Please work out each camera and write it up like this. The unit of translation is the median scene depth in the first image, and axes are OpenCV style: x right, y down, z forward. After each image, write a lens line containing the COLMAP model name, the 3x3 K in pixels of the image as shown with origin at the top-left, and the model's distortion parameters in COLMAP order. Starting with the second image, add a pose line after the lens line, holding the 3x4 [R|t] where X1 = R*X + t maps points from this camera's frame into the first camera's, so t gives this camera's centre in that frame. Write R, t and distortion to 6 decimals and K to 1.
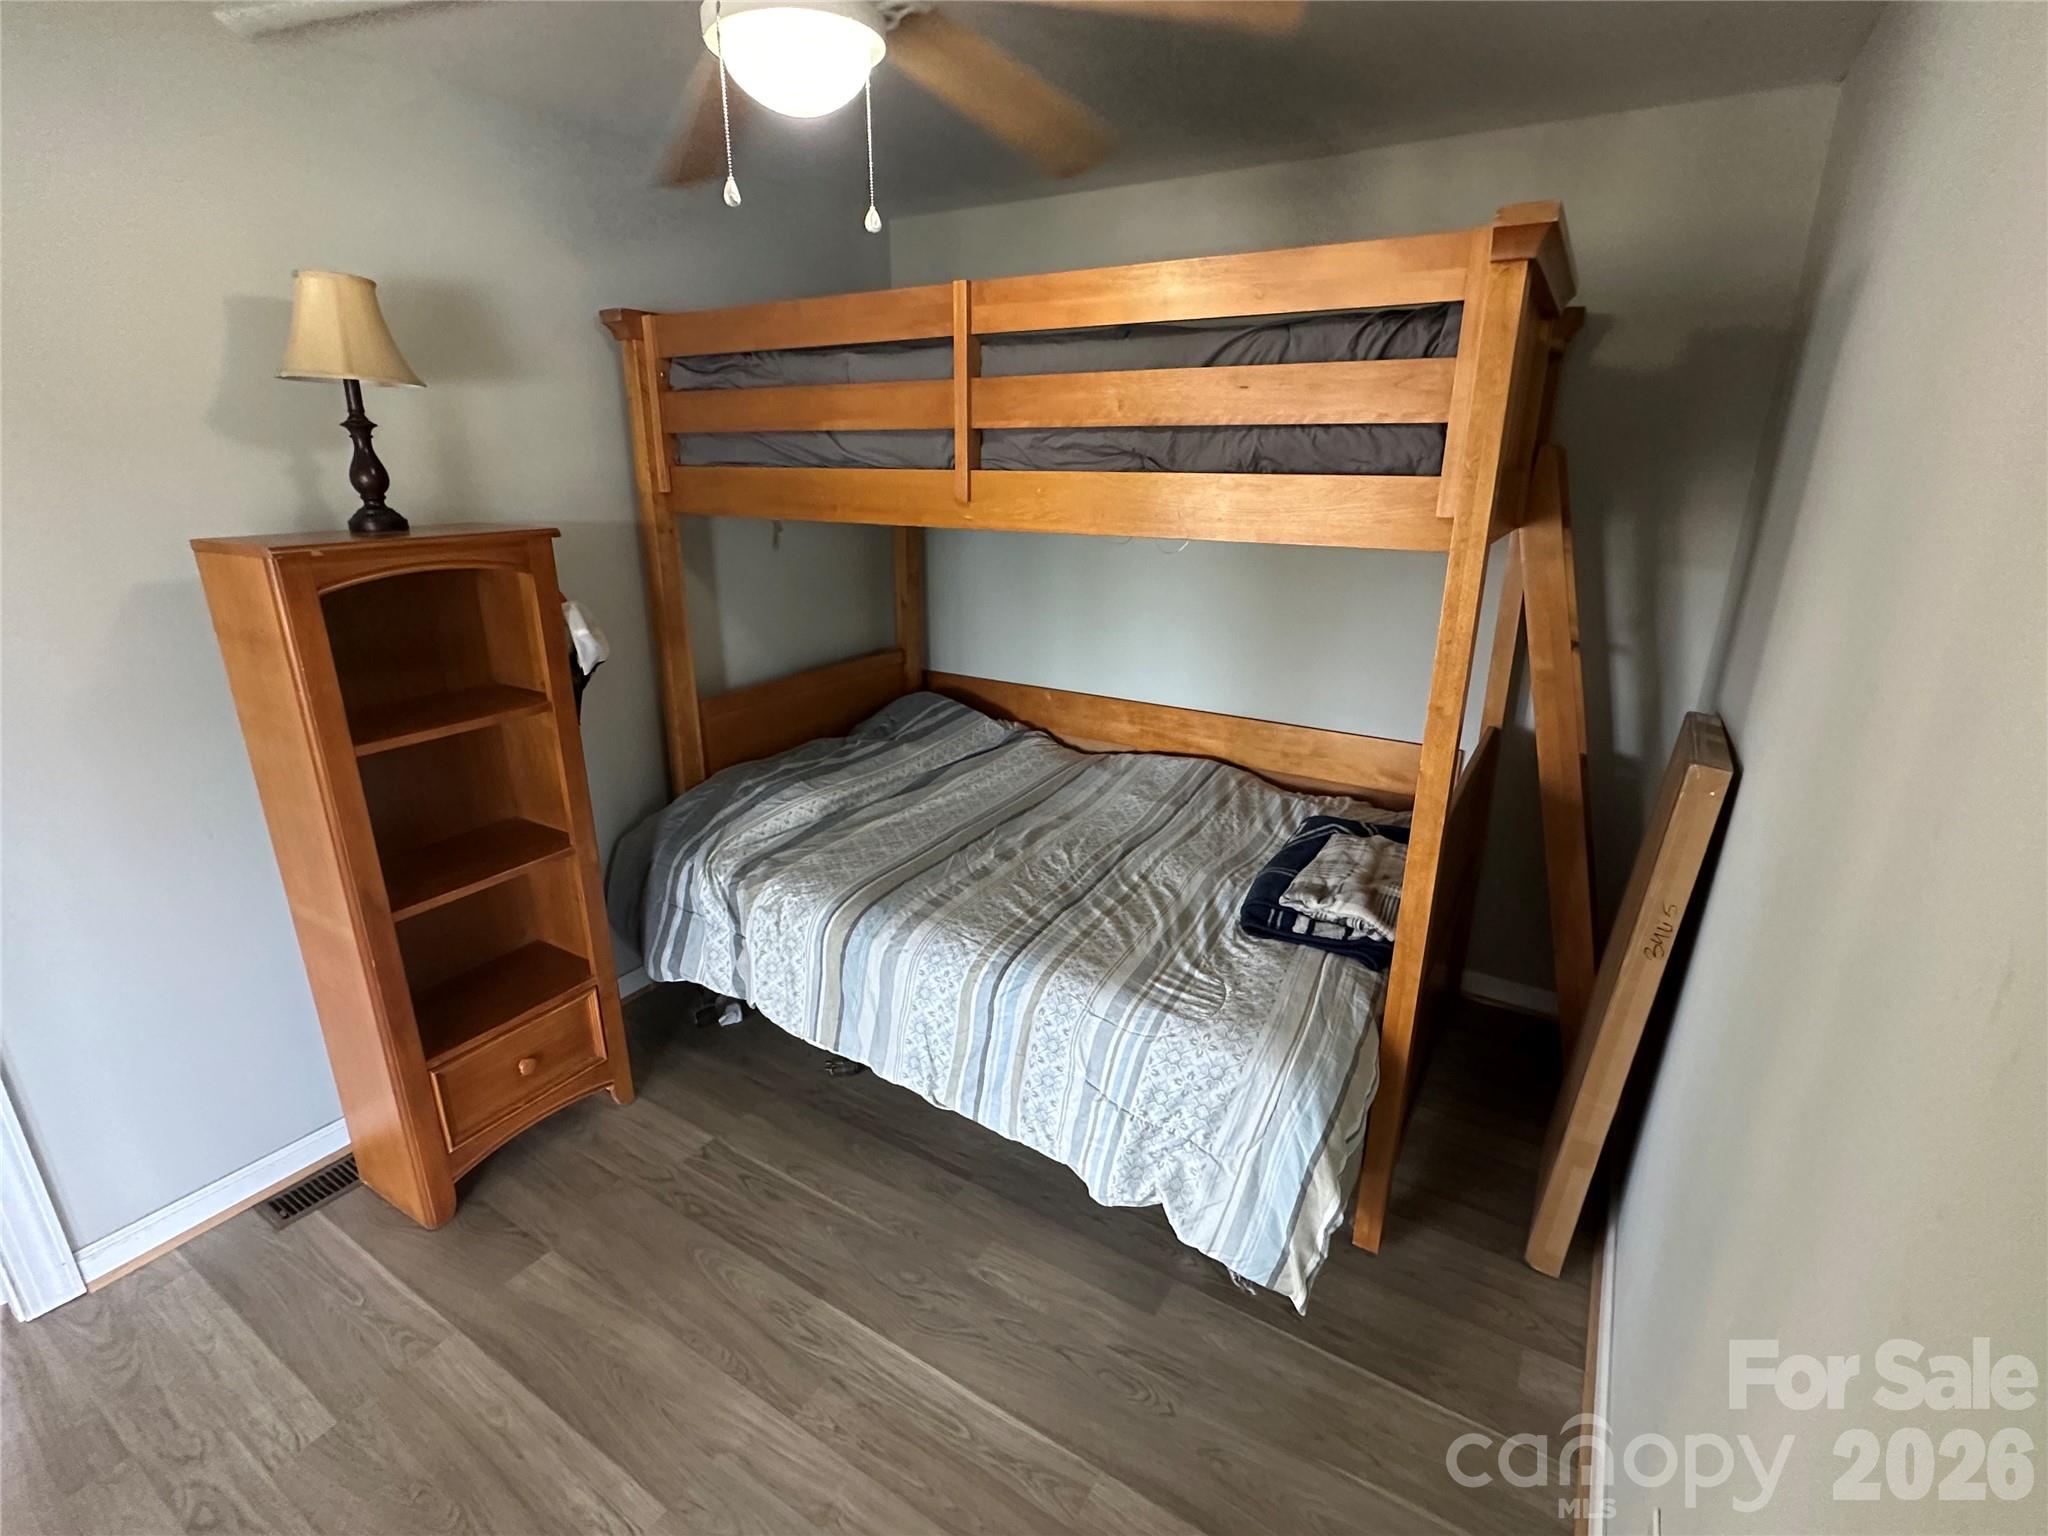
lens RADIAL K [[950.1, 0, 1024.0], [0, 950.1, 768.0], [0, 0, 1]] dist [0.000772, 0.000096]
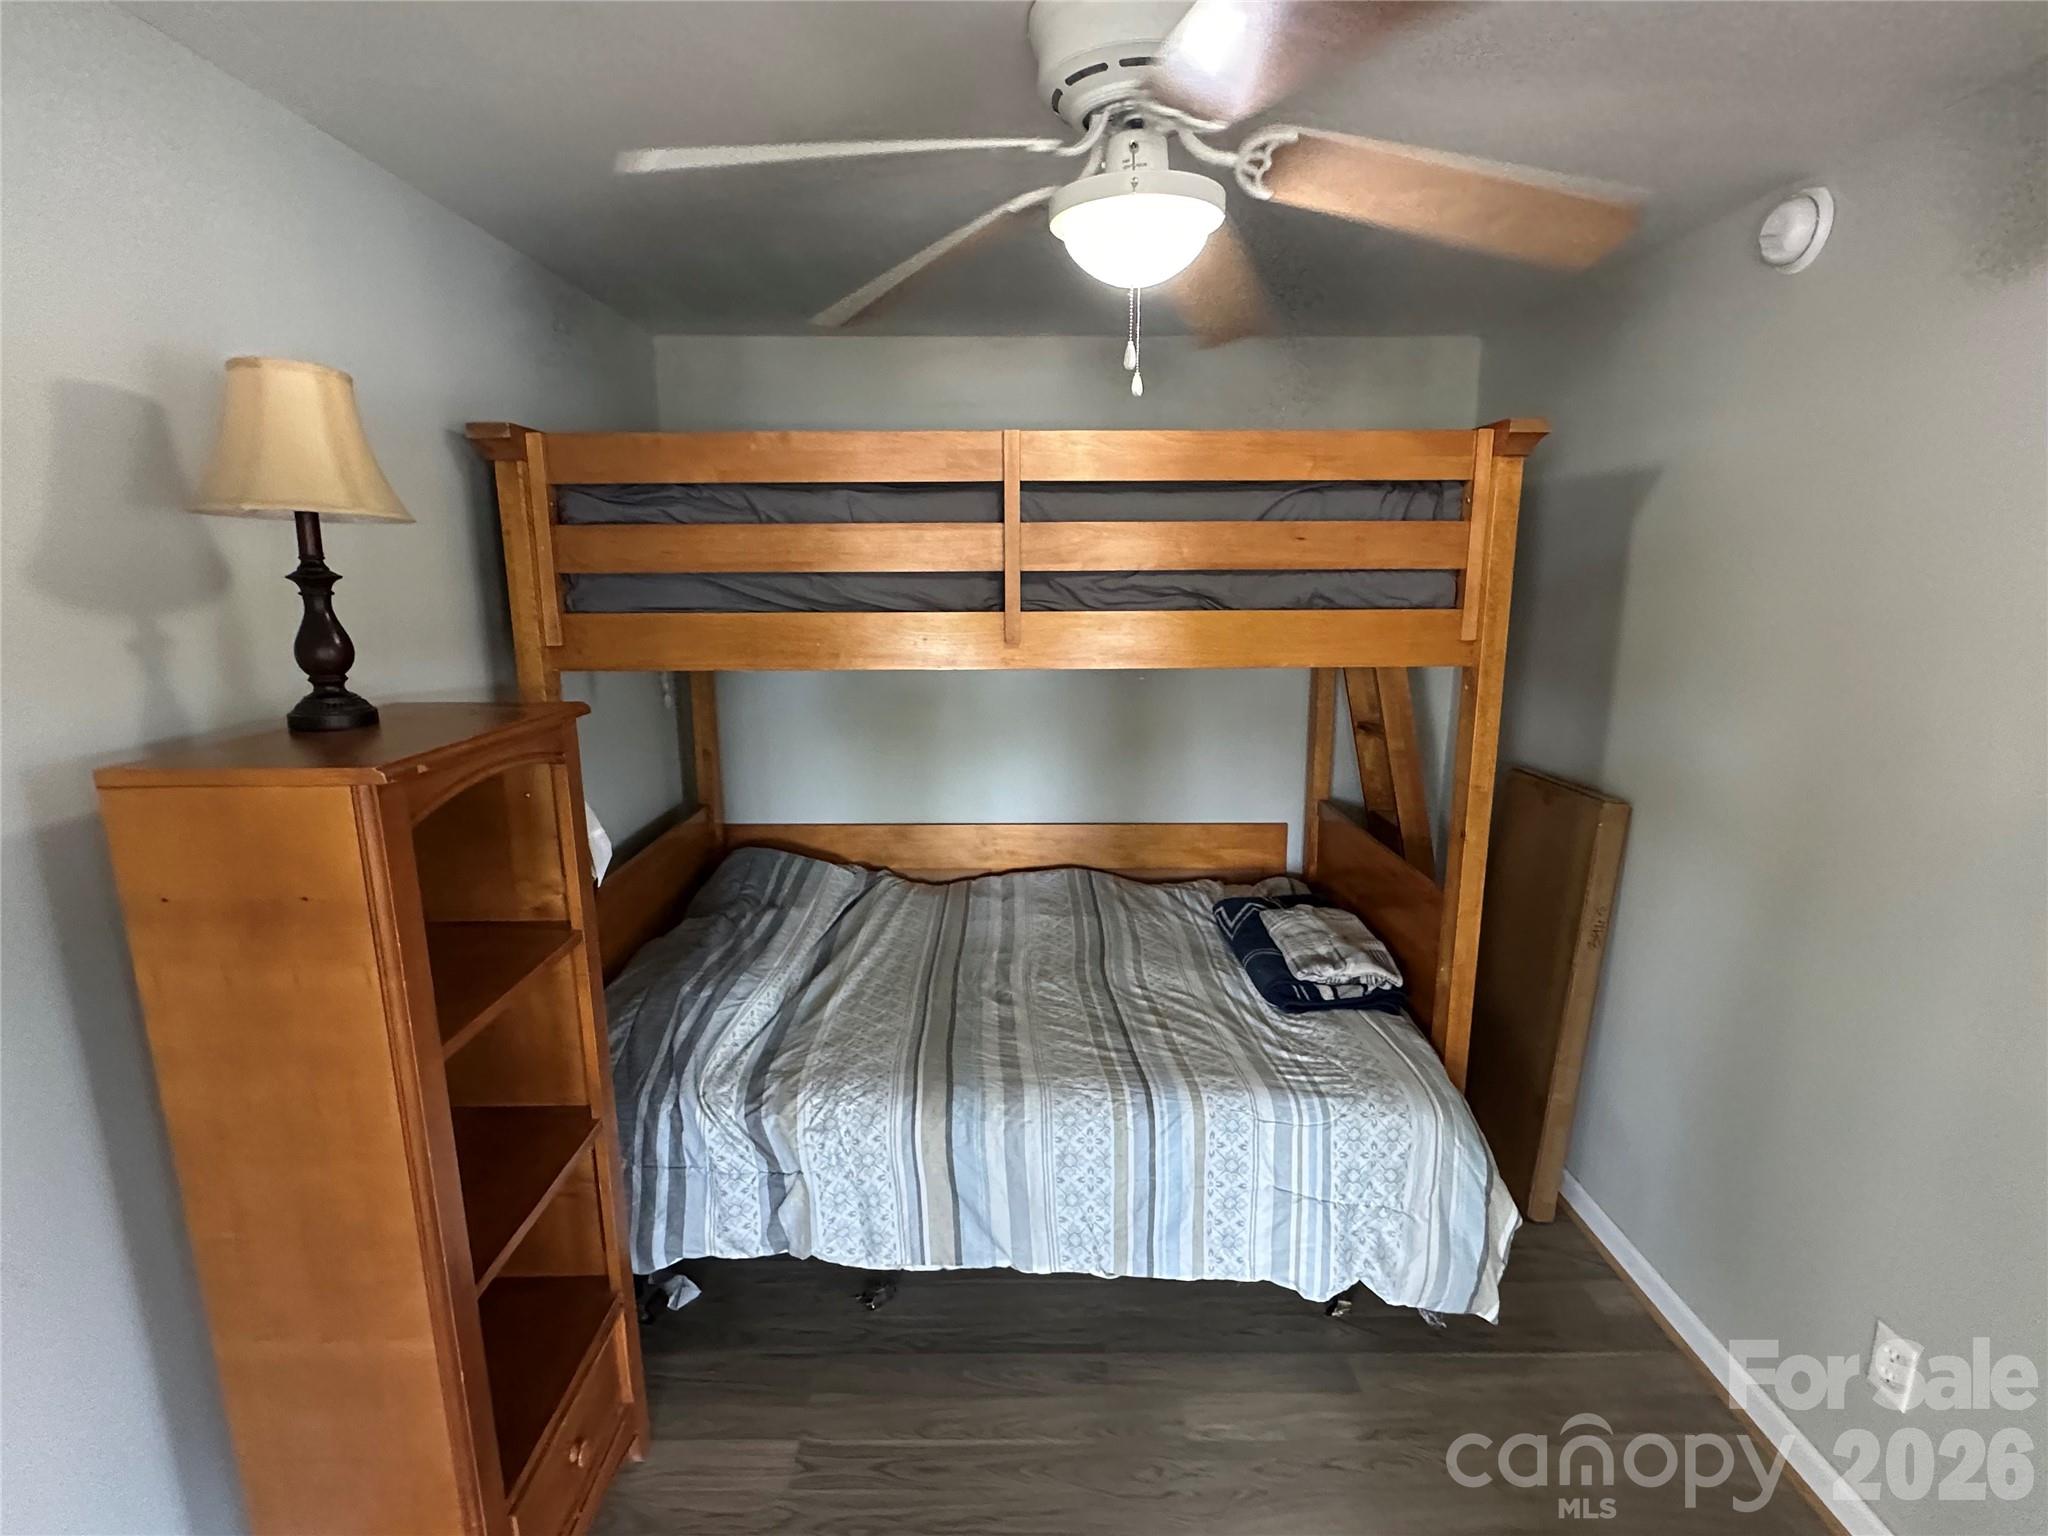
lens RADIAL K [[969.5, 0, 1024.0], [0, 969.5, 768.0], [0, 0, 1]] dist [-0.003024, 0.000808]
pose [[0.847703, -0.114340, 0.518001, -0.572812], [0.172880, 0.982729, -0.065995, -0.082682], [-0.501509, 0.145496, 0.852830, 0.154479]]
